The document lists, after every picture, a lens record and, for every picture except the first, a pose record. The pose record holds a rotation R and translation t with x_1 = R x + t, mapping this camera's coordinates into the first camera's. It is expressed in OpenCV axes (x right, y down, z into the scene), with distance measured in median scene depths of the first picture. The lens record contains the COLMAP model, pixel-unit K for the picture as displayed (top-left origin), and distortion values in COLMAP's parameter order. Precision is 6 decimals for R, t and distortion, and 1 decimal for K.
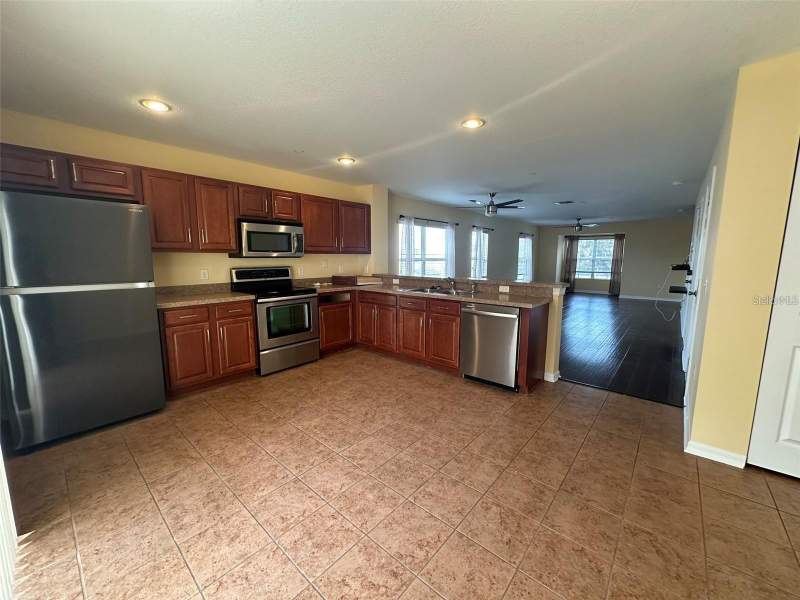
lens RADIAL K [[316.7, 0, 400.0], [0, 316.7, 300.0], [0, 0, 1]] dist [0.001848, 0.000107]
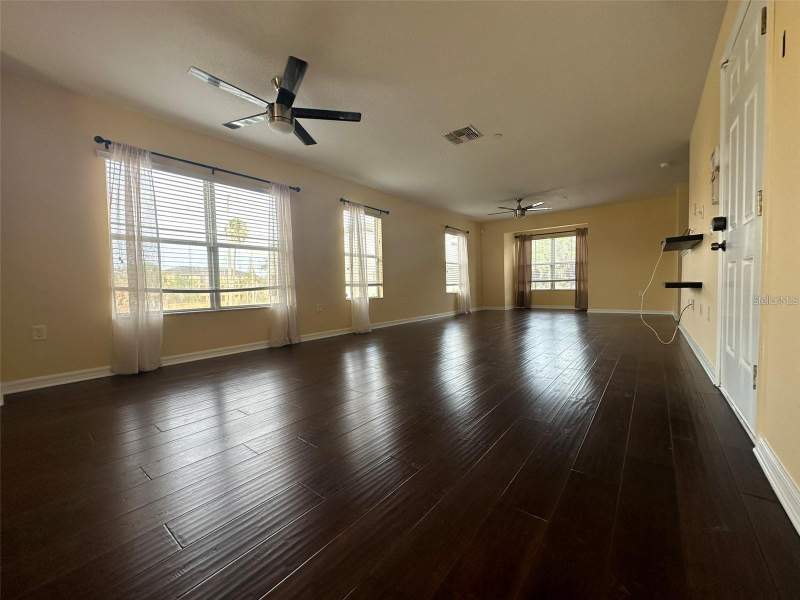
lens RADIAL K [[326.2, 0, 400.0], [0, 326.2, 300.0], [0, 0, 1]] dist [-0.000548, -0.000024]
pose [[0.997607, -0.032711, 0.060913, 0.209844], [0.038109, 0.995241, -0.089681, 0.013545], [-0.057689, 0.091787, 0.994106, 0.271108]]
